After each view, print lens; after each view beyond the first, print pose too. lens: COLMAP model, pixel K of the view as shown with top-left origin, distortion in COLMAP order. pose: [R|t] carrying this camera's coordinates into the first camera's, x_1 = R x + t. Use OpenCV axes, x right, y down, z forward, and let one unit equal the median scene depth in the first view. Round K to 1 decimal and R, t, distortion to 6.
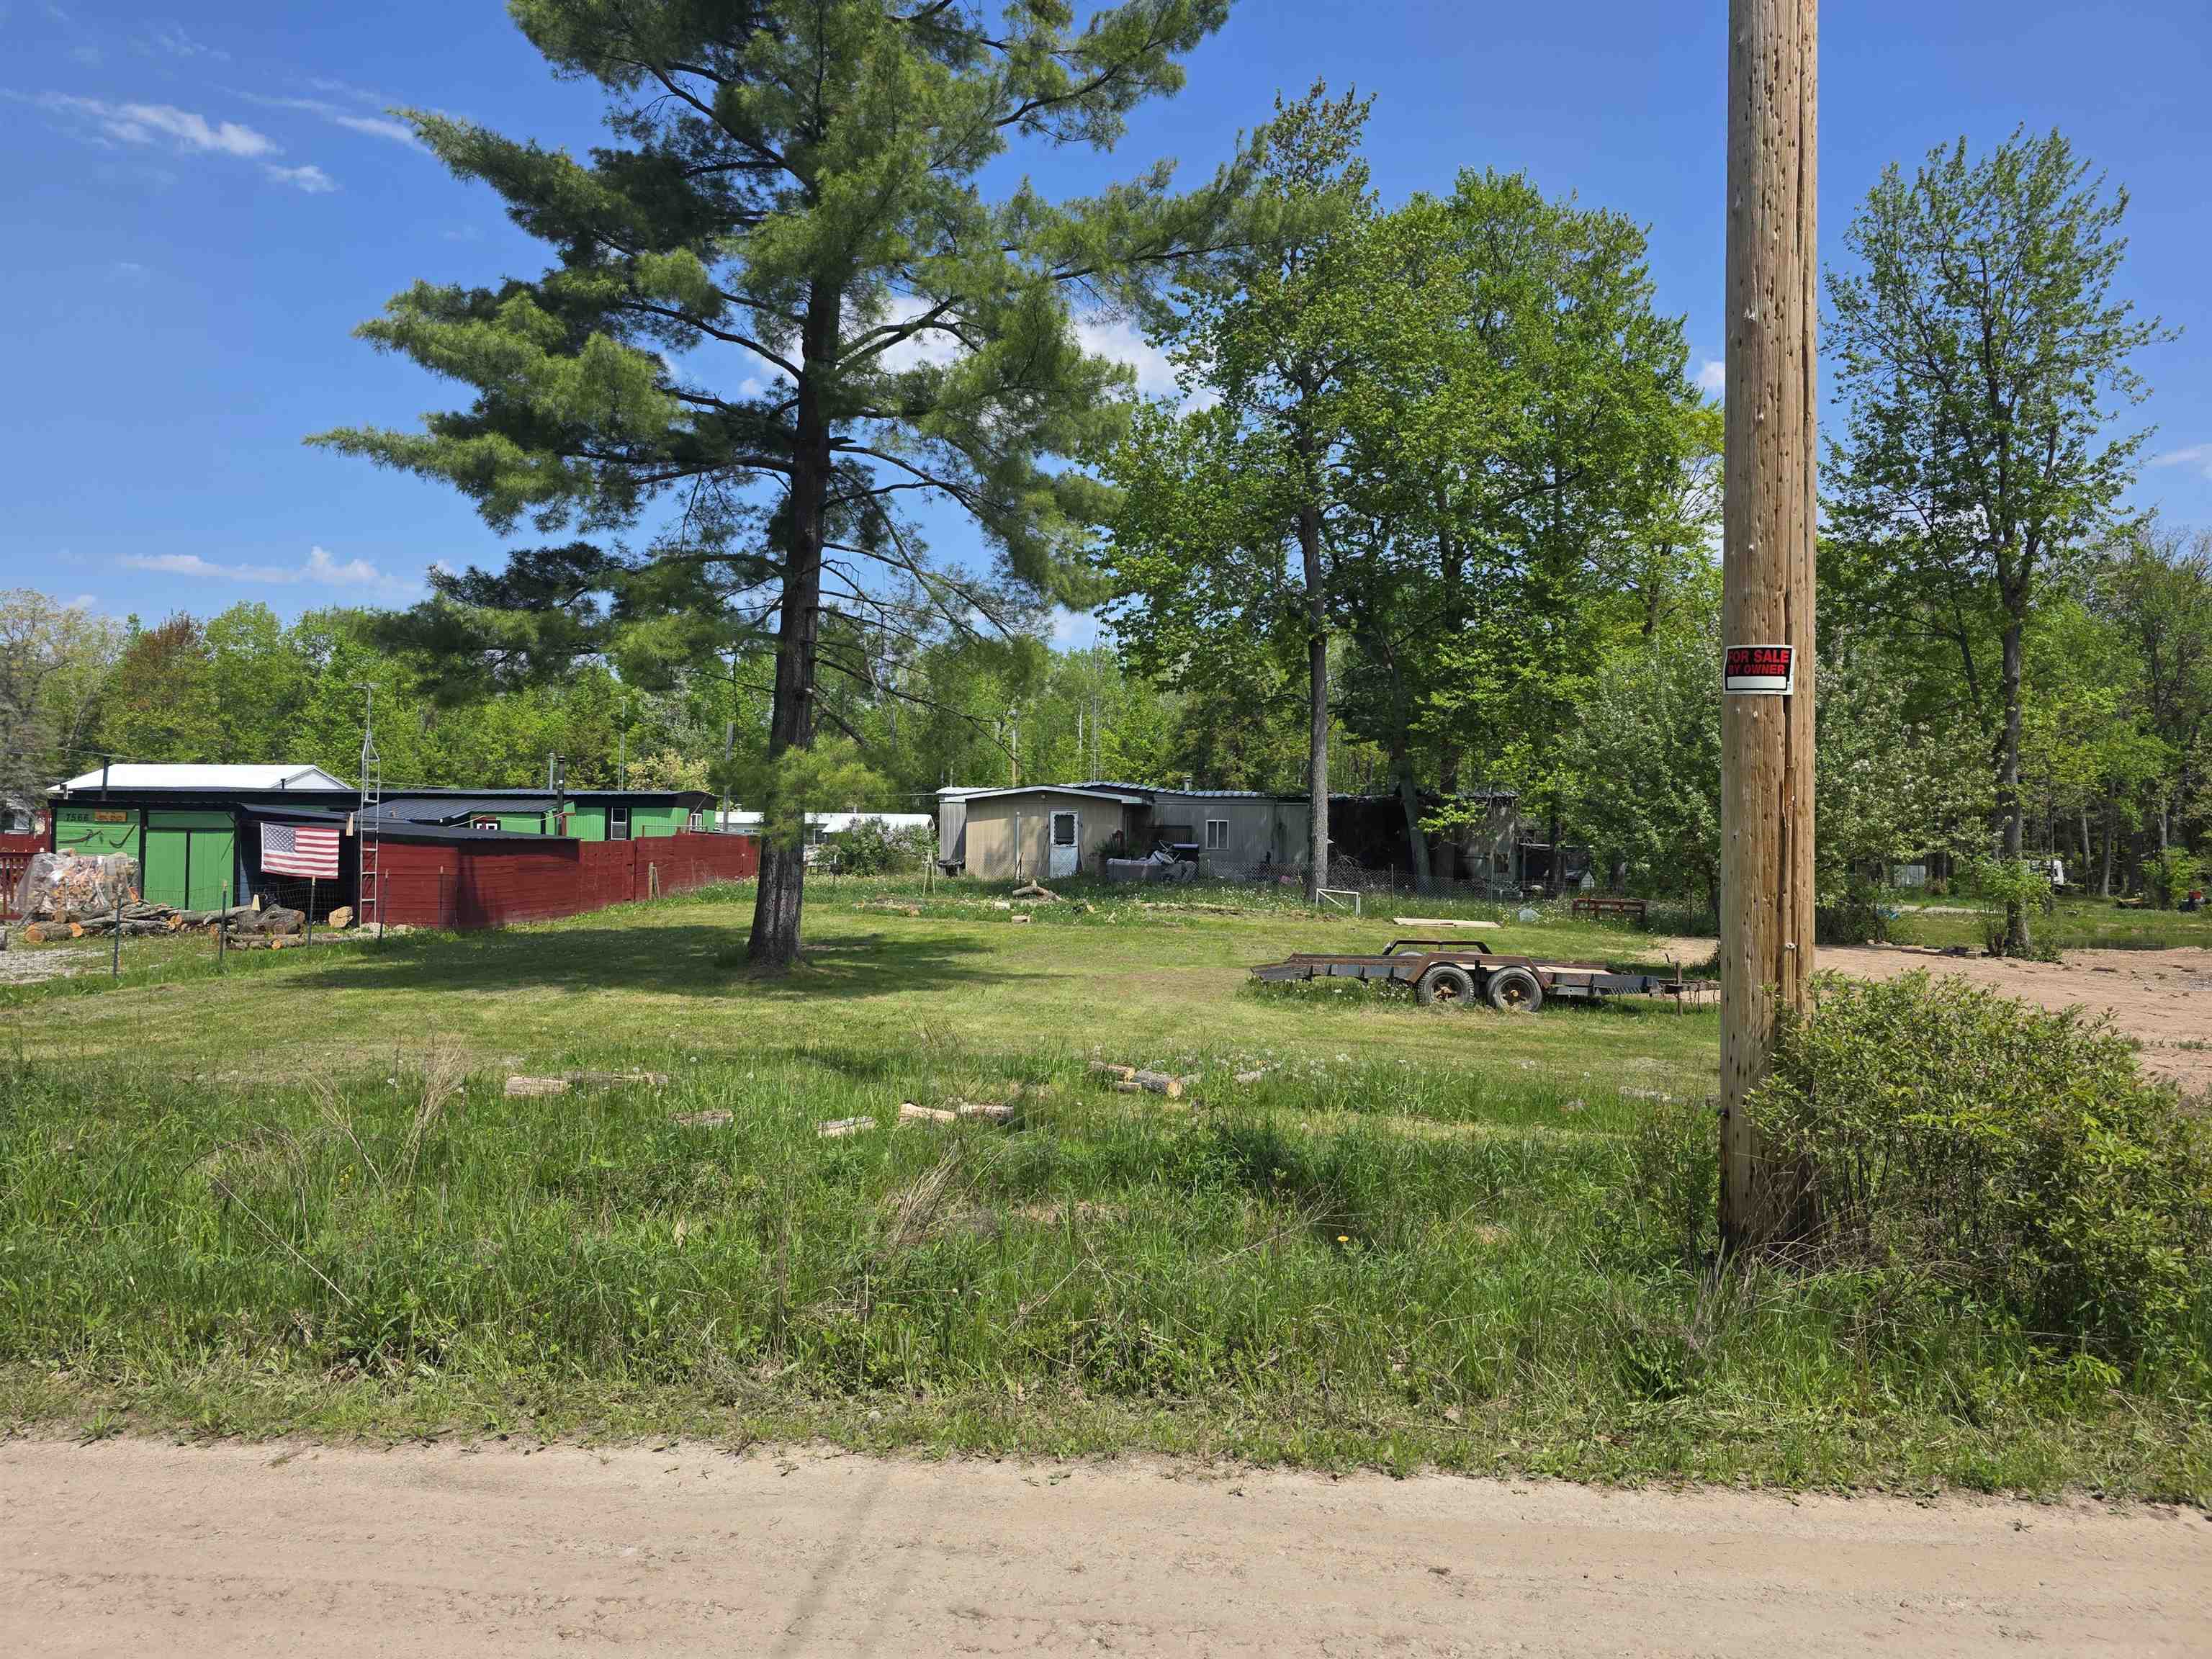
lens RADIAL K [[1499.4, 0, 1106.0], [0, 1499.4, 829.5], [0, 0, 1]] dist [0.073803, -0.077434]
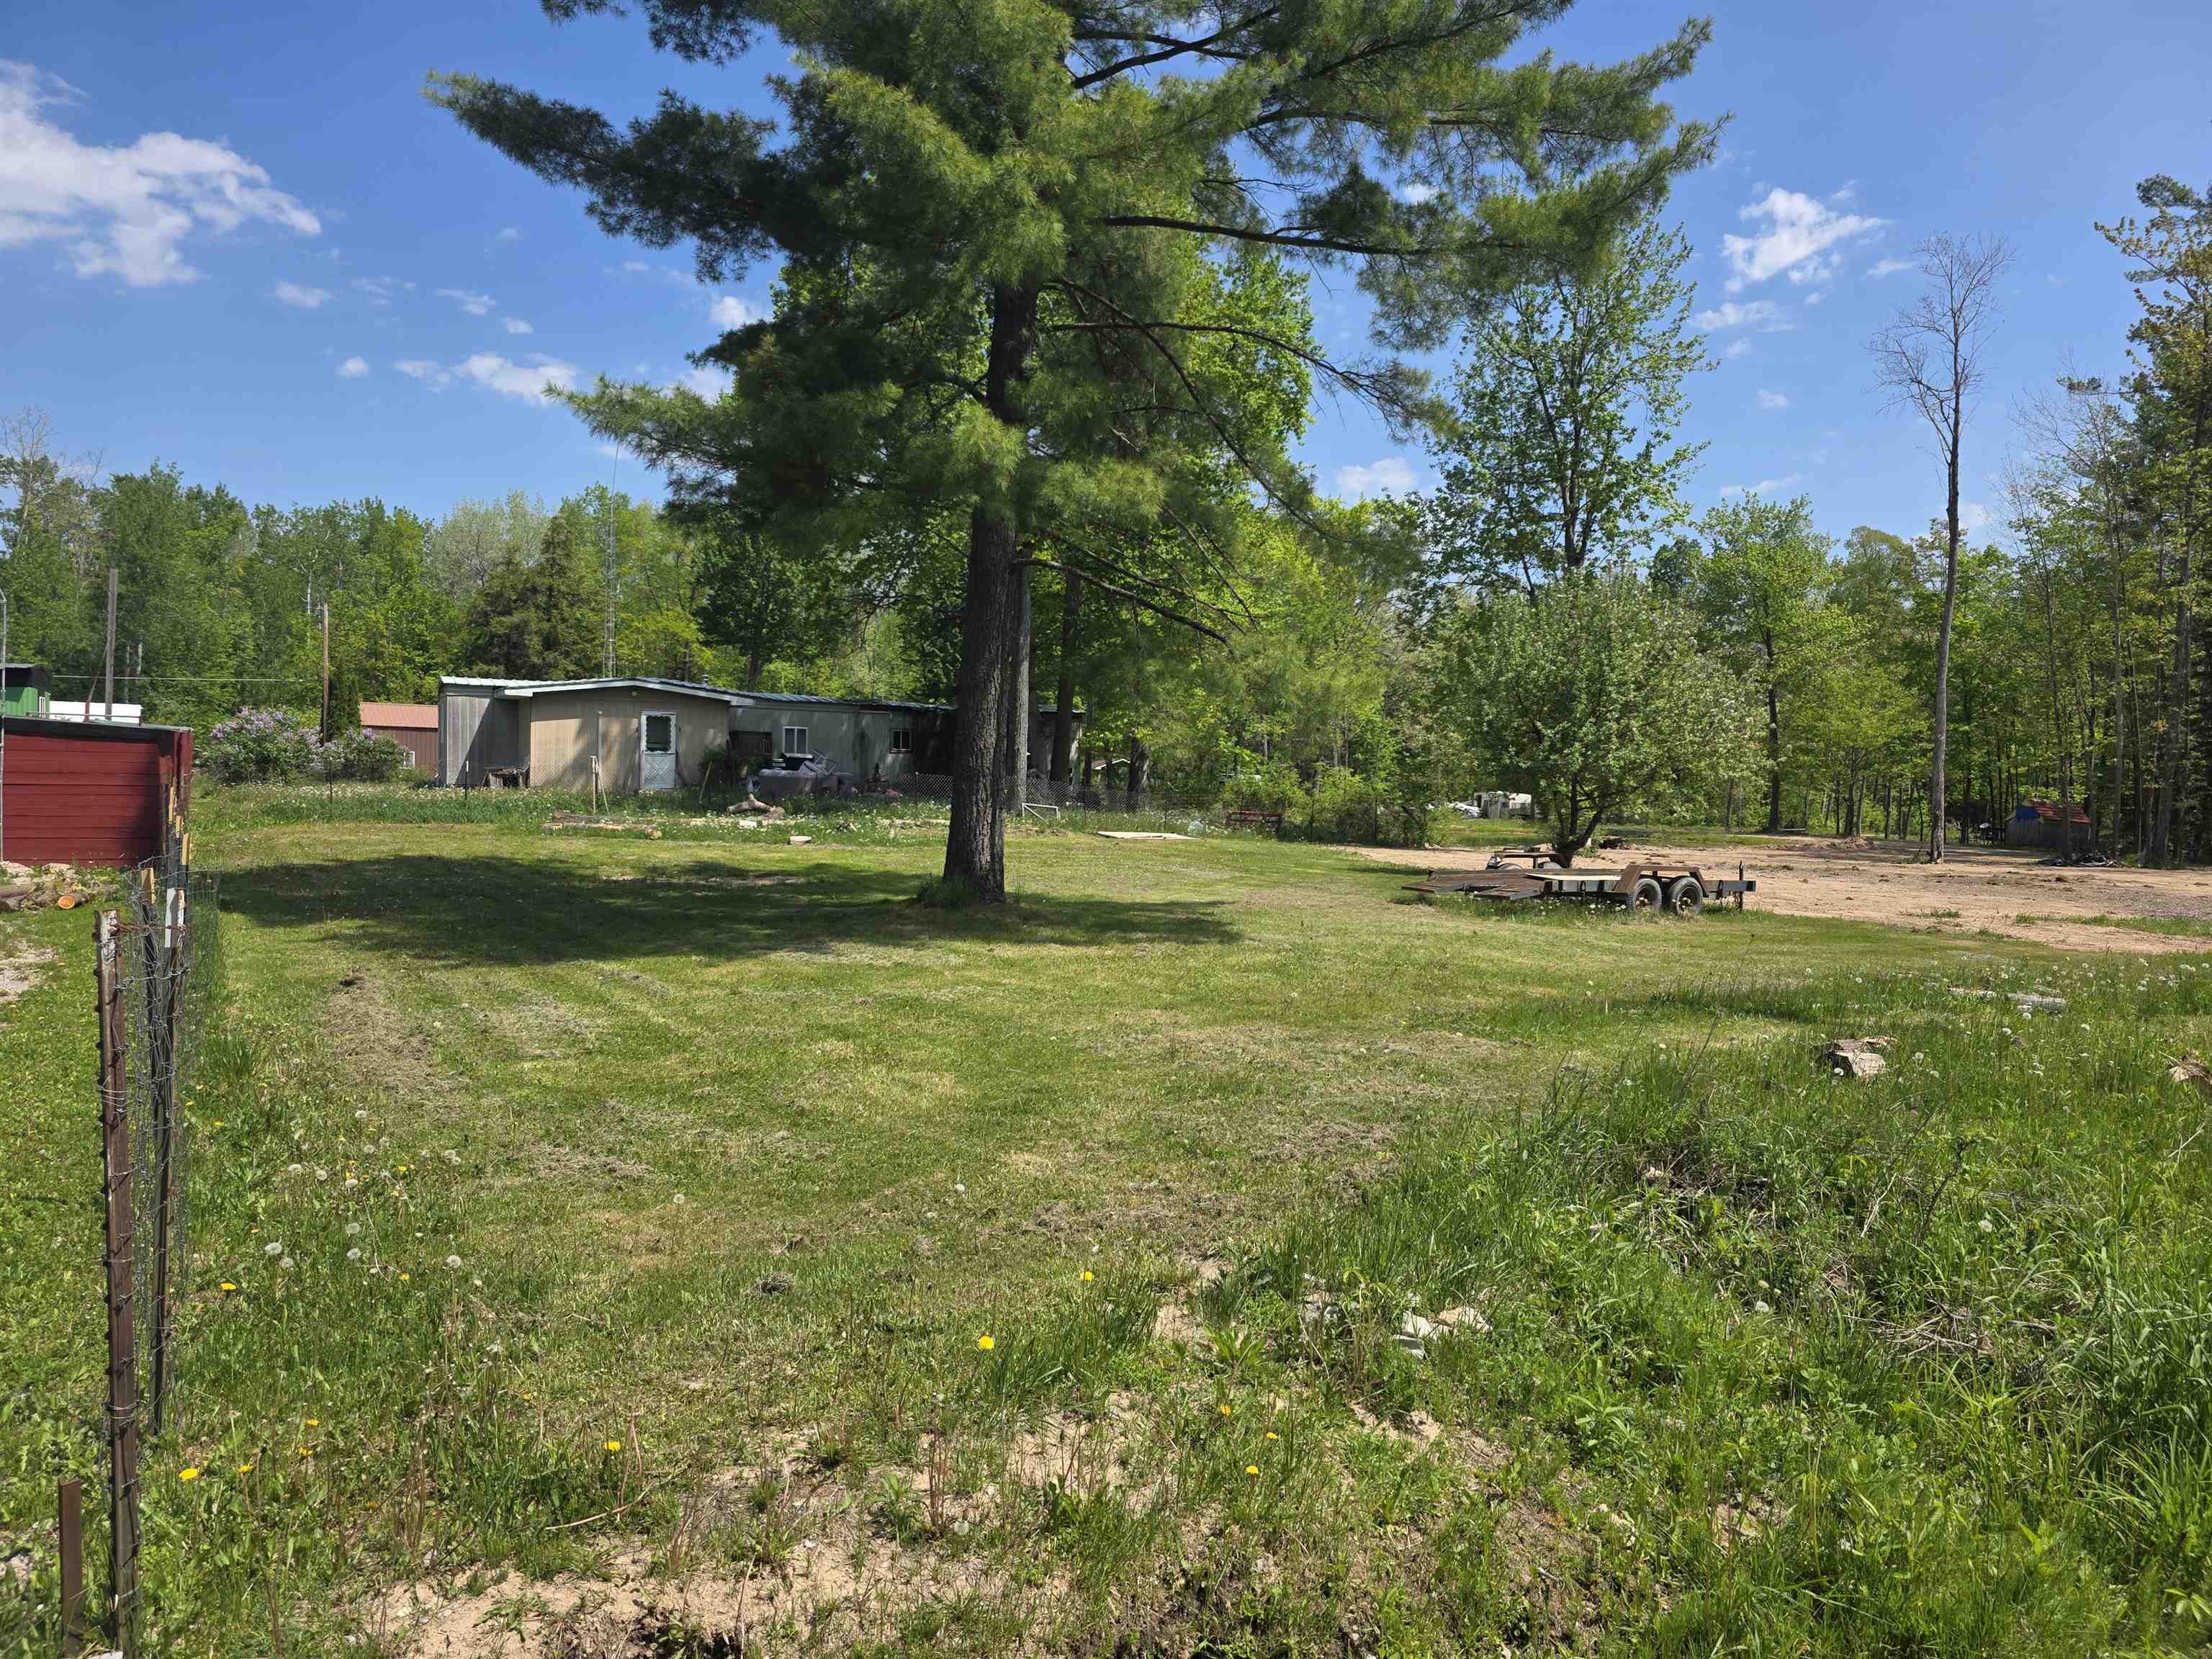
lens RADIAL K [[1499.4, 0, 1106.0], [0, 1499.4, 829.5], [0, 0, 1]] dist [0.073803, -0.077434]
pose [[0.831881, -0.013300, 0.554795, -0.466533], [-0.019899, 0.998355, 0.053770, 0.005072], [-0.554597, -0.055770, 0.830248, 0.227645]]
